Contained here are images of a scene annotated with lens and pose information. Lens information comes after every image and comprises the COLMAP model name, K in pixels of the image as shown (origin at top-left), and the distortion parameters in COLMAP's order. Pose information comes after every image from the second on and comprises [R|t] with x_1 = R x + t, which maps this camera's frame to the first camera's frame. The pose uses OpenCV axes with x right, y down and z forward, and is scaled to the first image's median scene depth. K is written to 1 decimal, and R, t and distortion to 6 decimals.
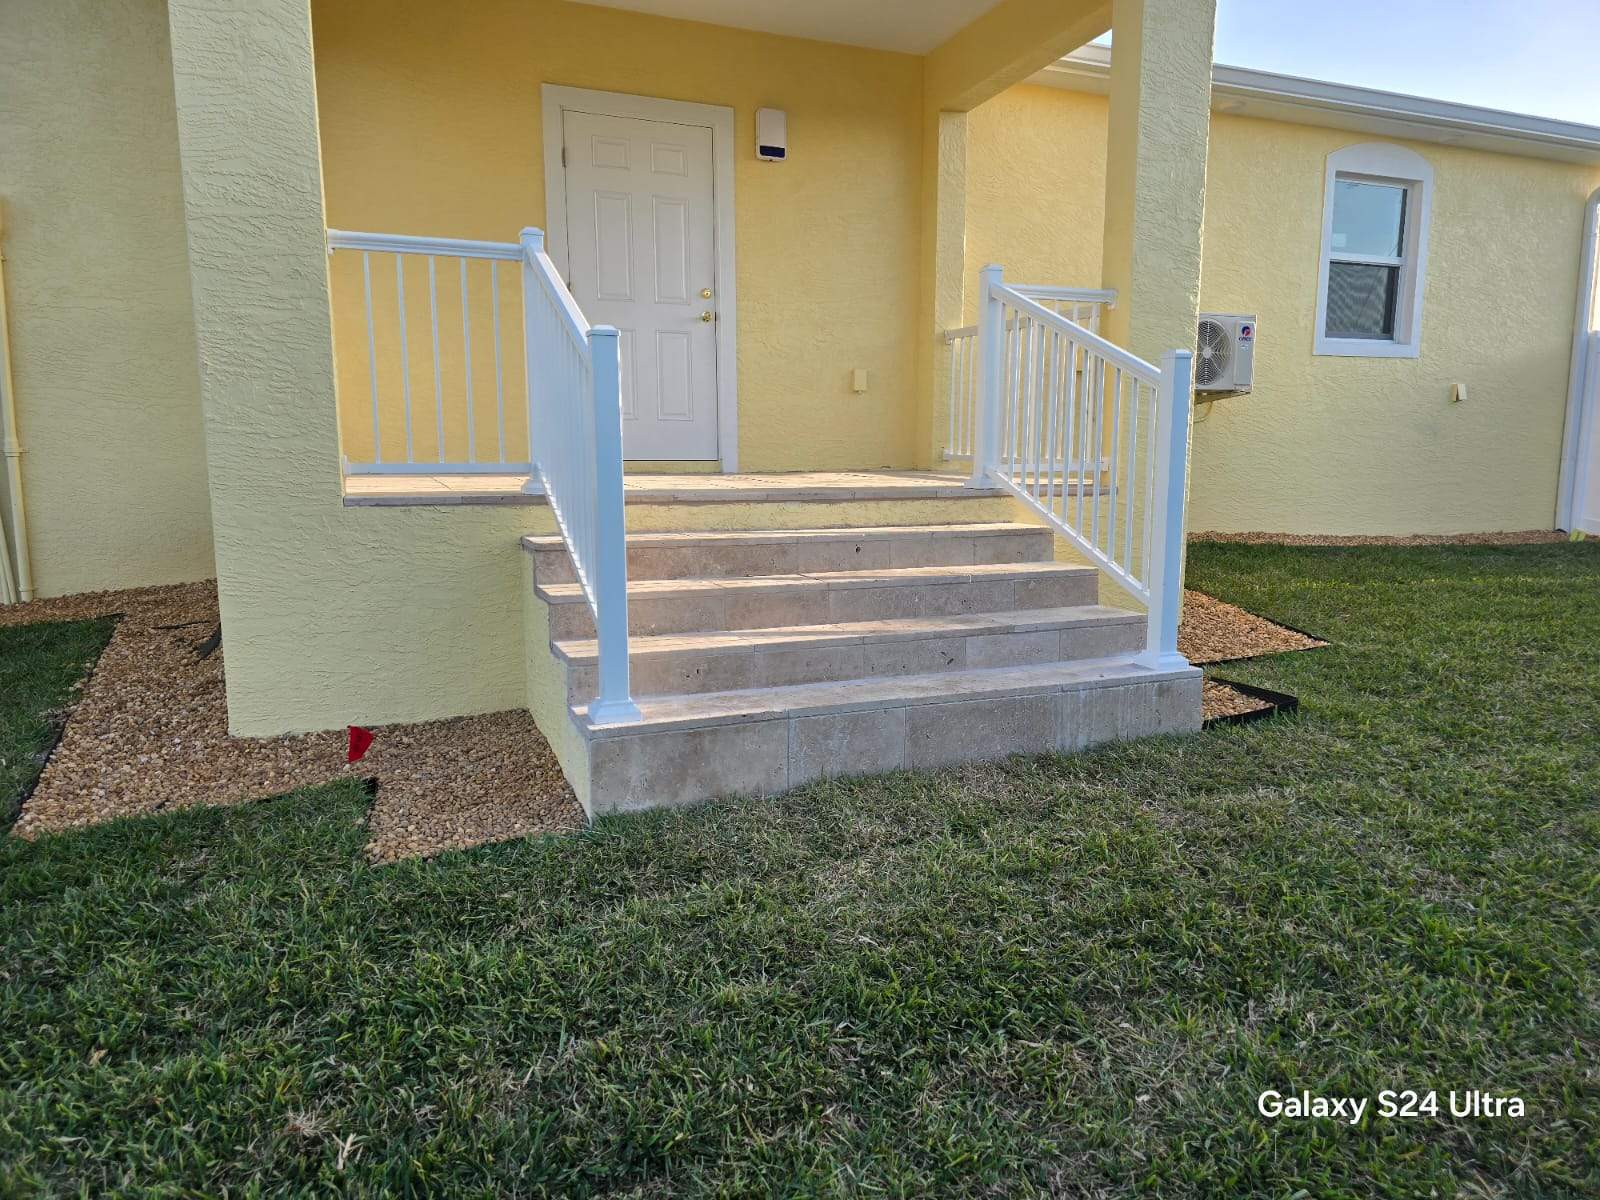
lens RADIAL K [[1098.9, 0, 806.0], [0, 1098.9, 593.2], [0, 0, 1]] dist [0.061417, -0.052757]
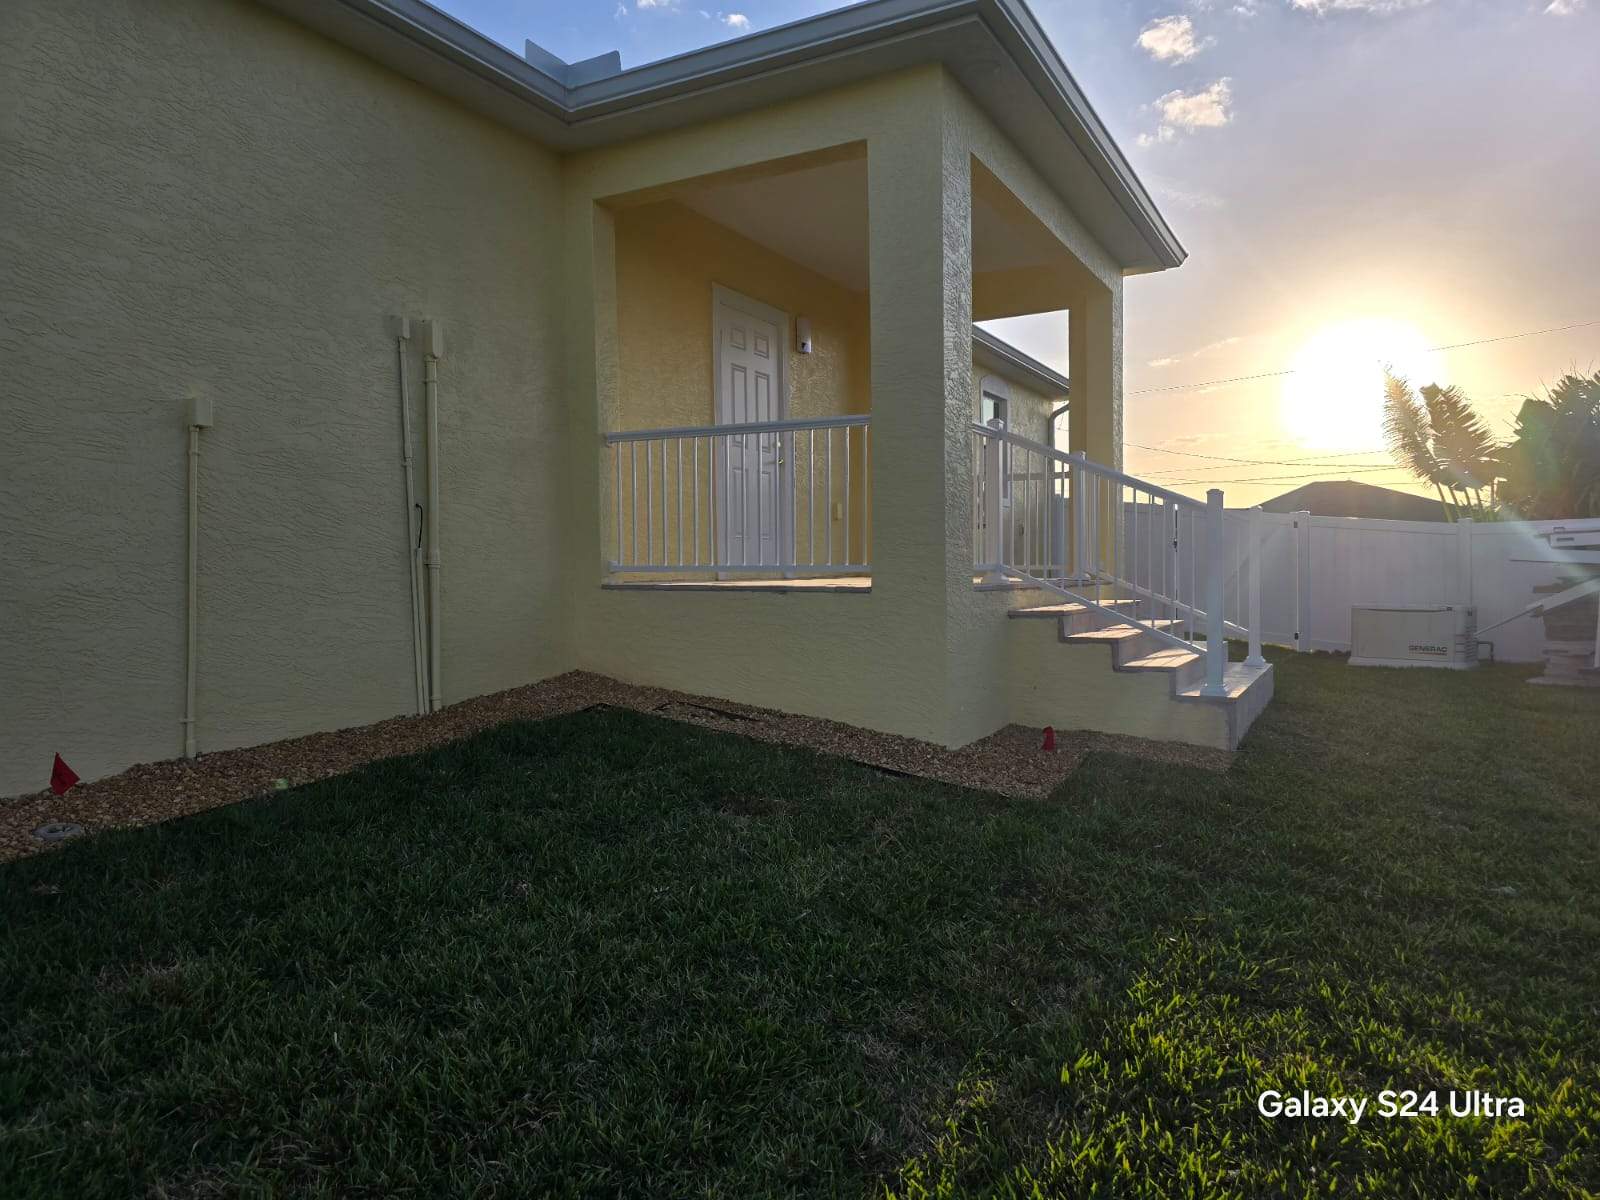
lens RADIAL K [[1140.0, 0, 795.2], [0, 1140.0, 575.8], [0, 0, 1]] dist [0.094895, -0.136296]
pose [[0.749615, -0.010212, 0.661795, -1.656733], [0.097852, 0.990603, -0.095551, 0.025623], [-0.654601, 0.136384, 0.743571, -0.004927]]
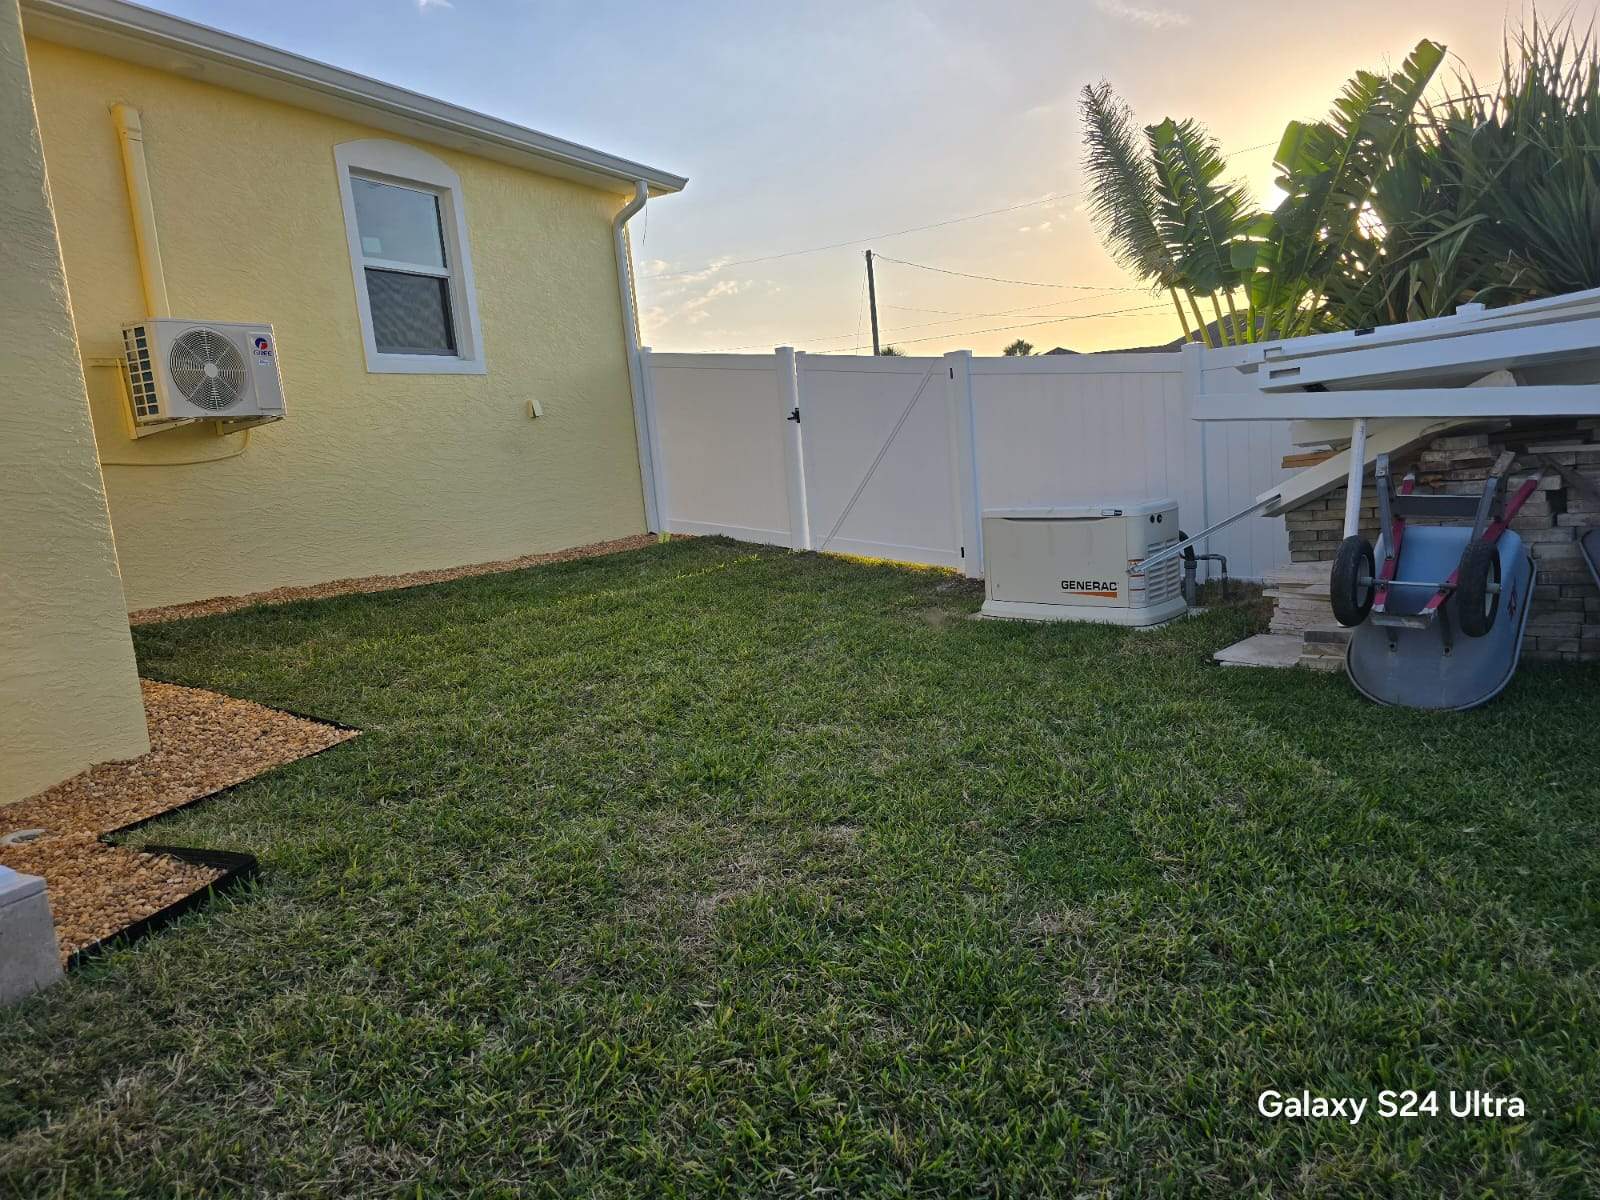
lens RADIAL K [[1083.7, 0, 901.3], [0, 1083.7, 570.2], [0, 0, 1]] dist [0.045661, -0.038744]
pose [[0.707319, -0.148953, 0.691023, 0.307356], [0.174680, 0.984061, 0.033320, -0.035527], [-0.684973, 0.097140, 0.722064, 0.234226]]
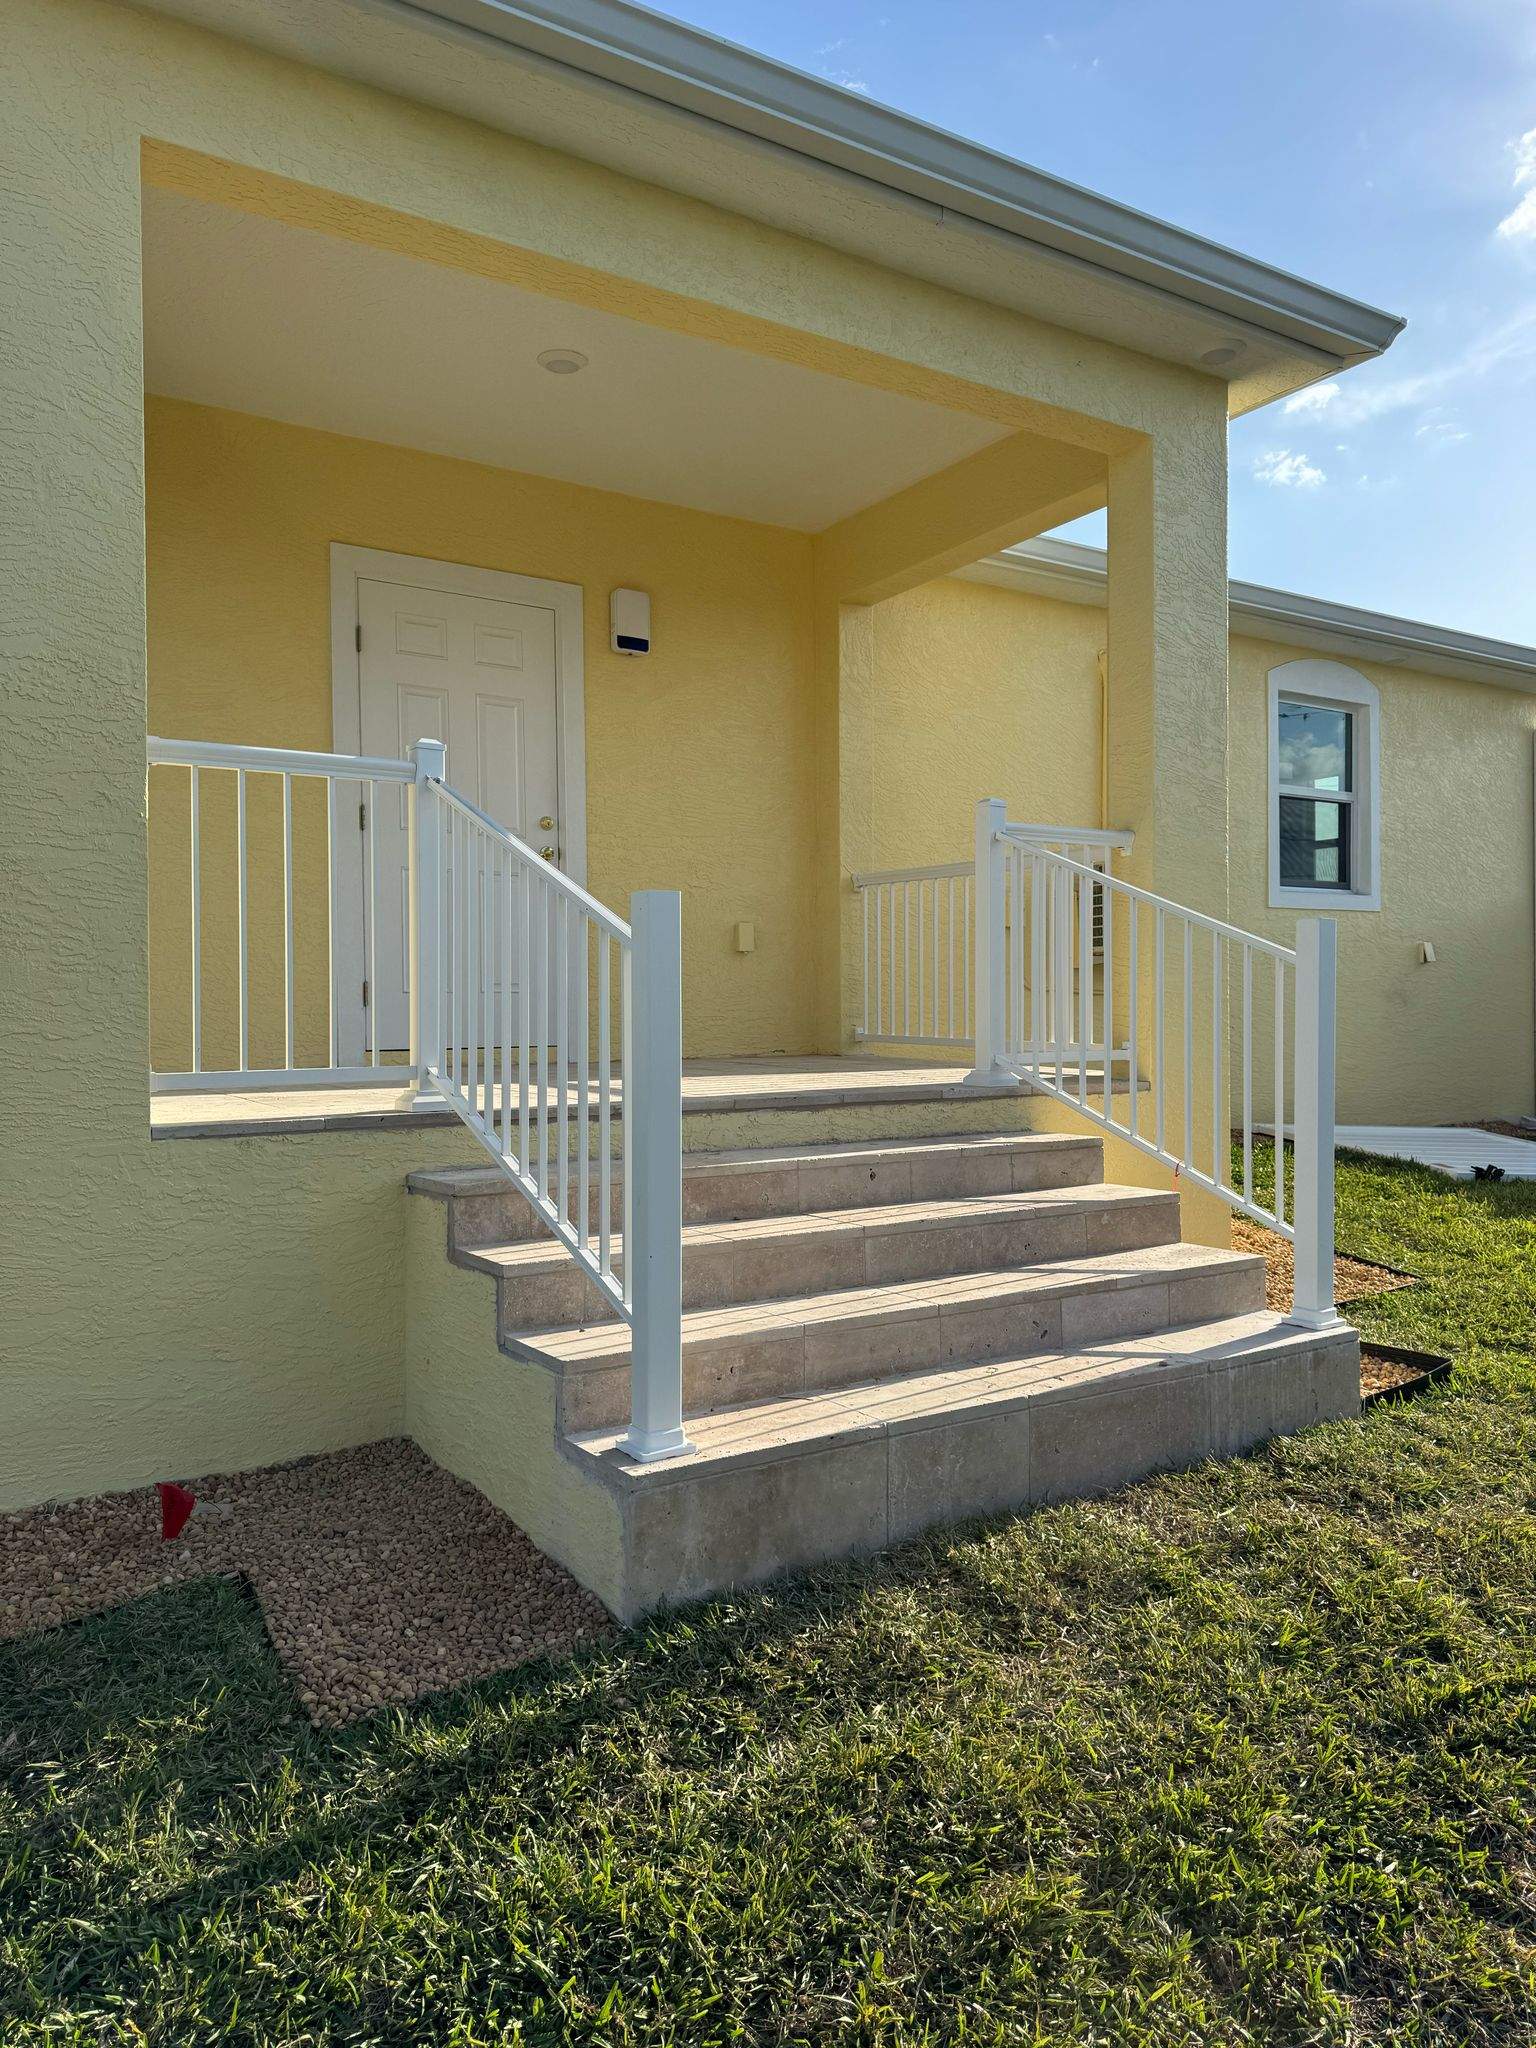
lens RADIAL K [[1459.2, 0, 773.0], [0, 1459.2, 1000.2], [0, 0, 1]] dist [0.094895, -0.136296]
pose [[0.983082, -0.006986, 0.183032, -0.215849], [0.032277, 0.990242, -0.135567, -0.029452], [-0.180299, 0.139181, 0.973715, 0.064621]]
